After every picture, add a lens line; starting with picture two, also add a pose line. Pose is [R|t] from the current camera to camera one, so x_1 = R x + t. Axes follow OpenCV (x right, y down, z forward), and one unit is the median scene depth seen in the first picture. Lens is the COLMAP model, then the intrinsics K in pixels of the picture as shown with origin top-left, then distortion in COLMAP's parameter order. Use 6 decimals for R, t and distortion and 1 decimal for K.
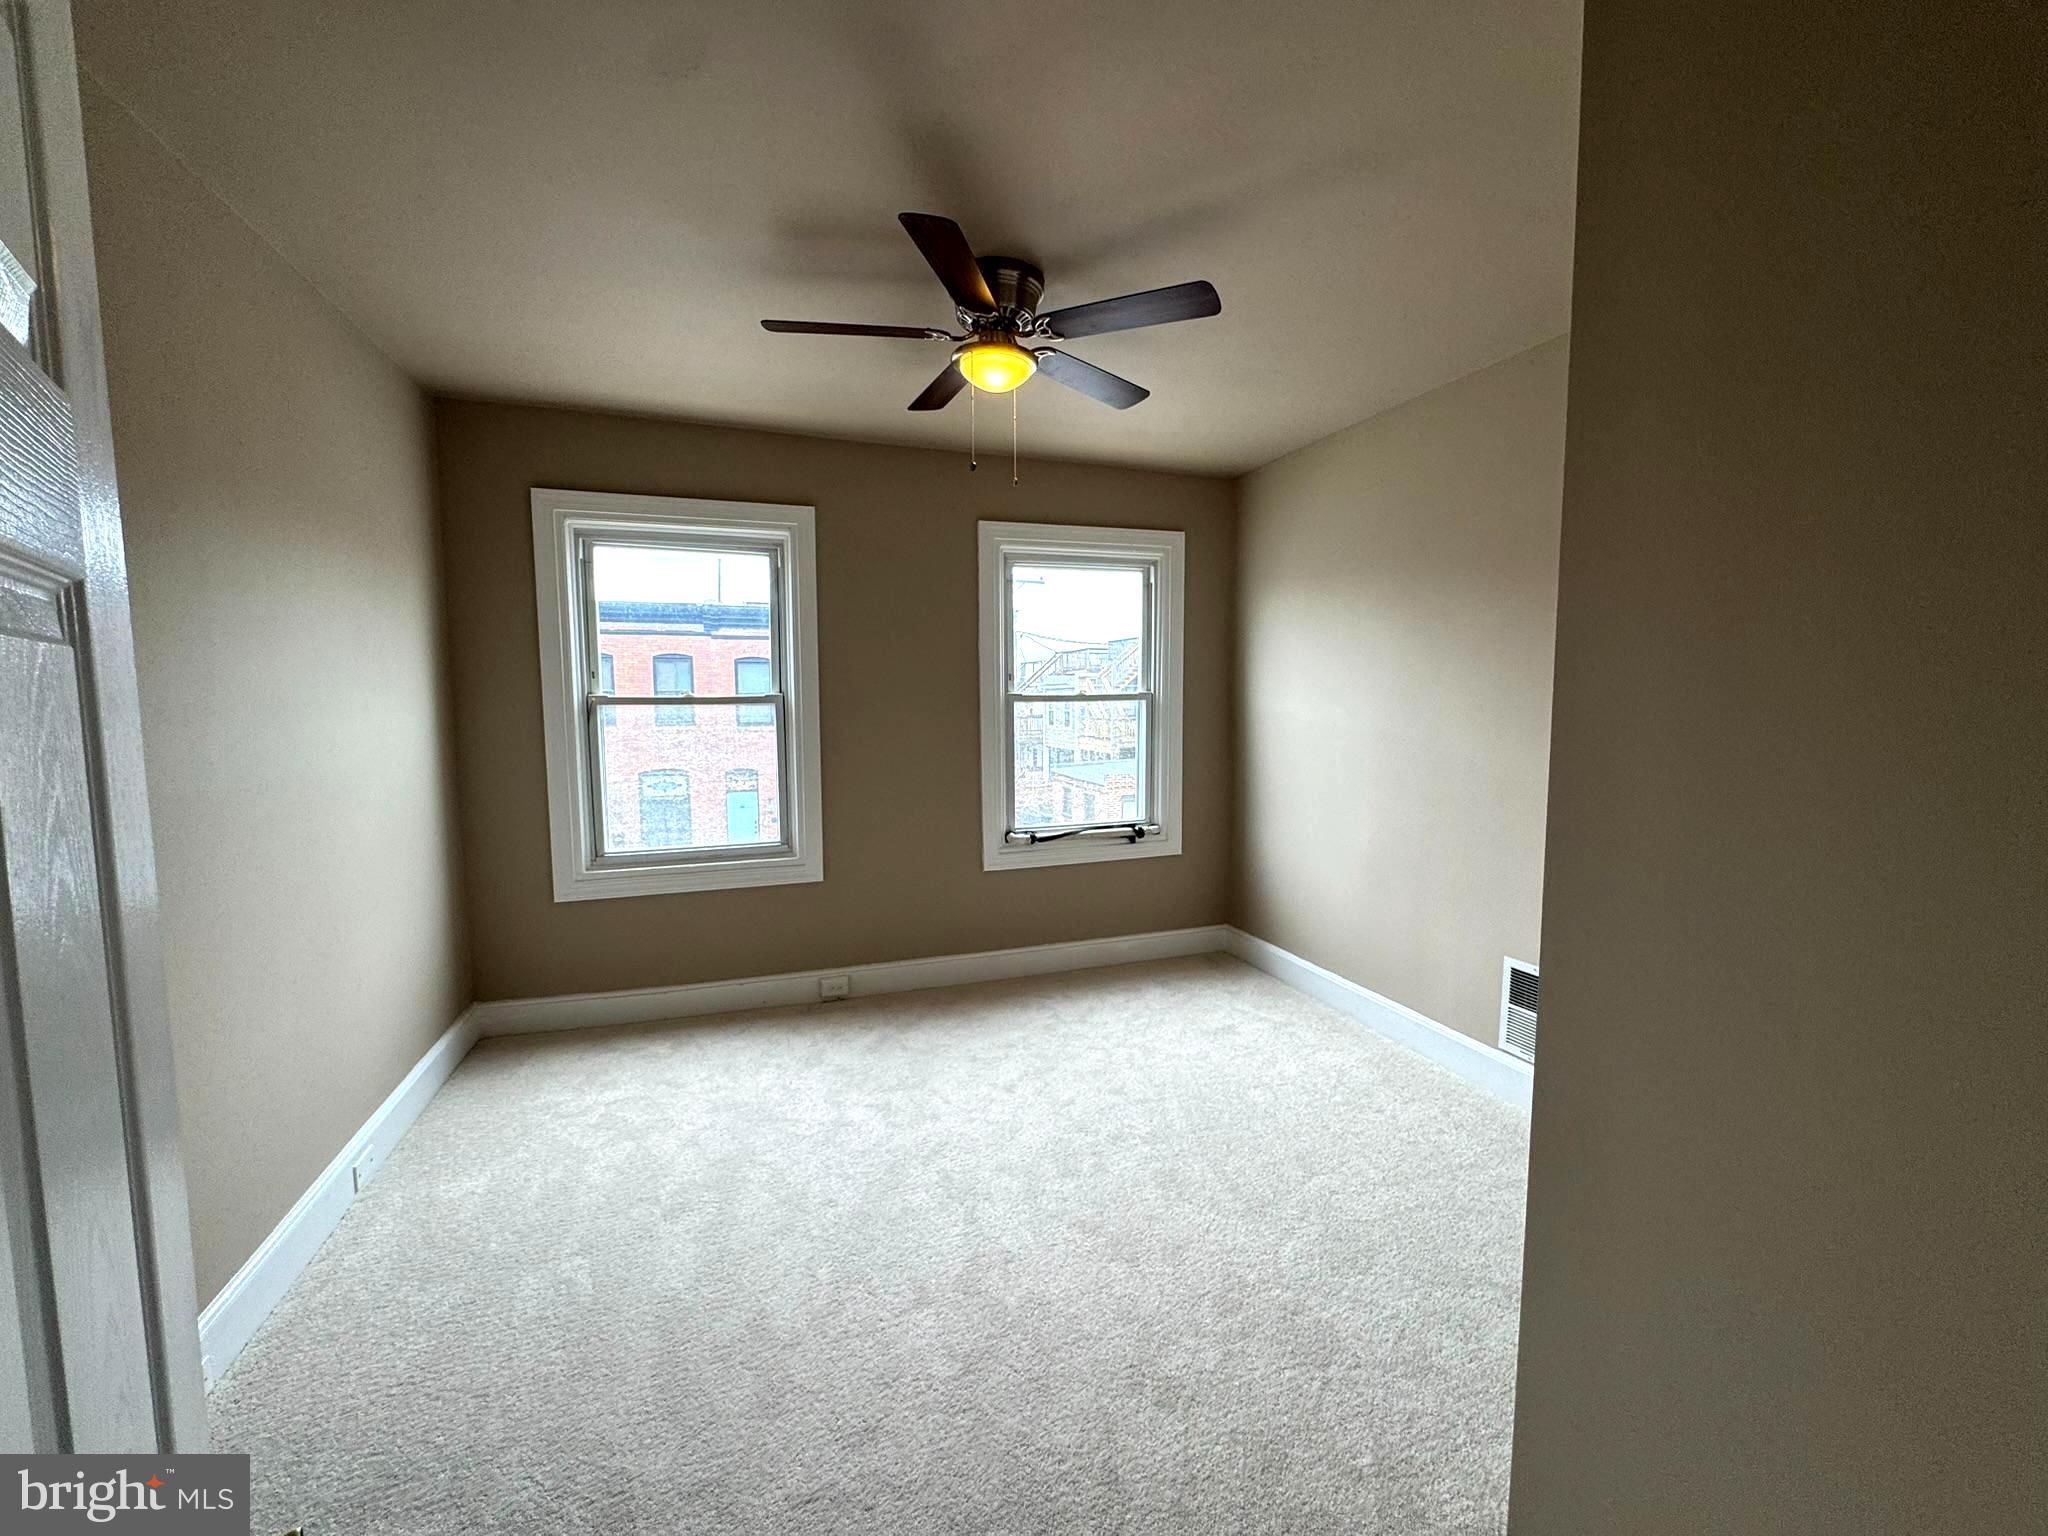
lens RADIAL K [[816.6, 0, 1024.0], [0, 816.6, 768.0], [0, 0, 1]] dist [-0.002954, -0.000009]
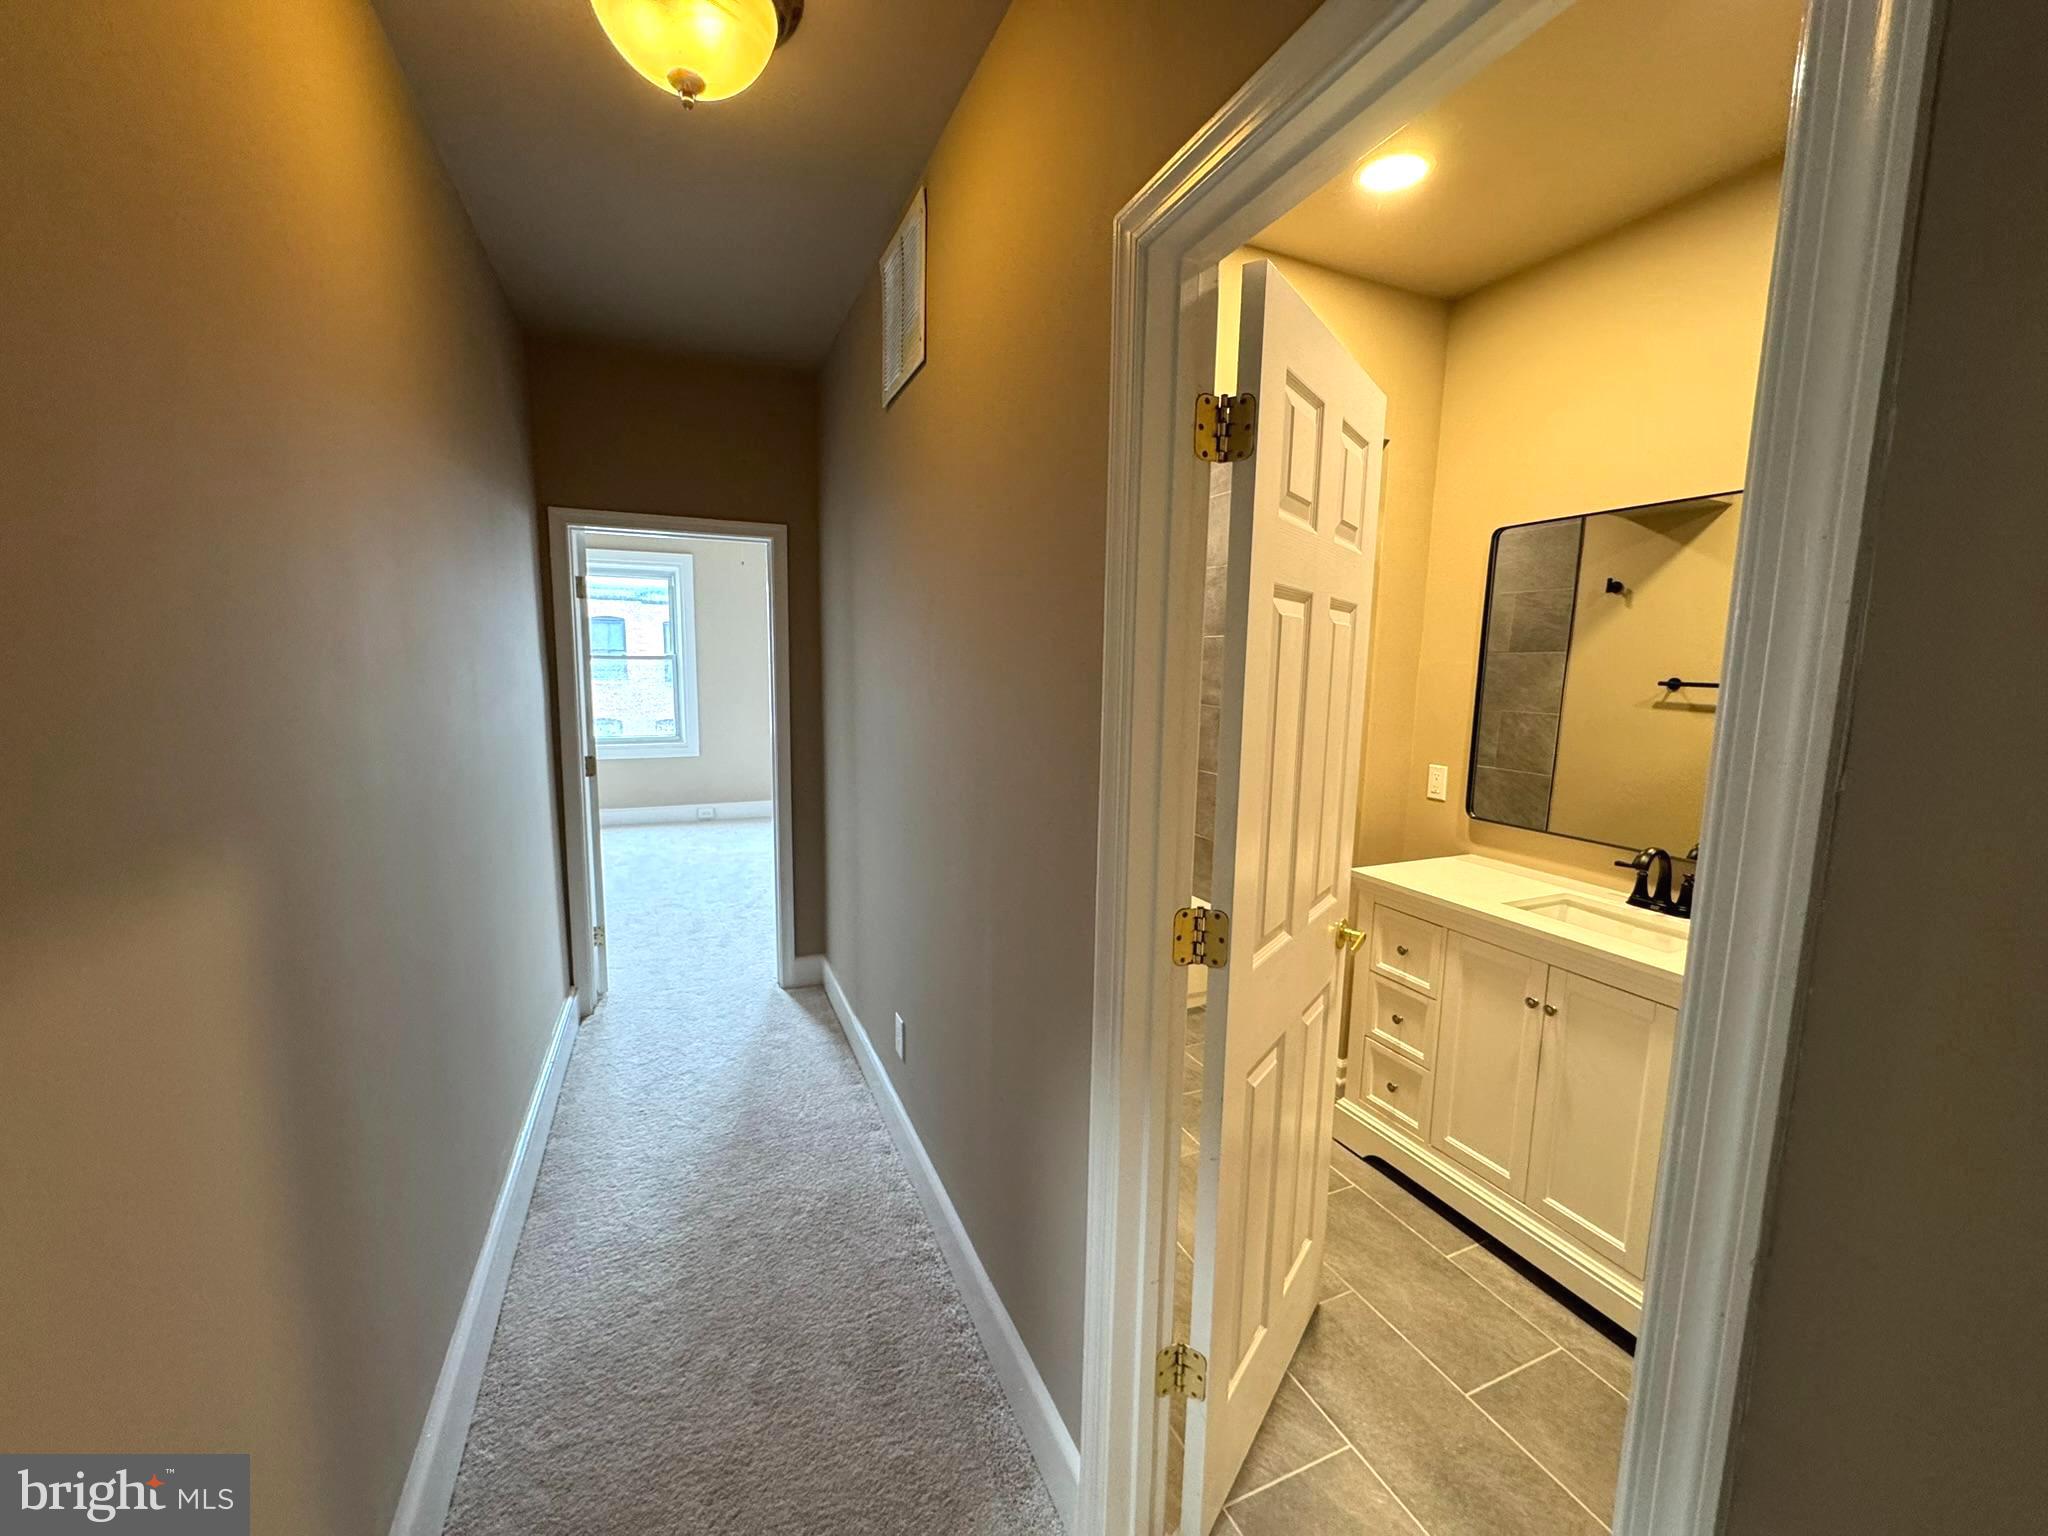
lens RADIAL K [[816.6, 0, 1024.0], [0, 816.6, 768.0], [0, 0, 1]] dist [-0.002954, -0.000009]
pose [[0.997576, 0.008472, 0.069062, 0.368542], [-0.011517, 0.998973, 0.043813, 0.075762], [-0.068620, -0.044502, 0.996650, -0.914245]]
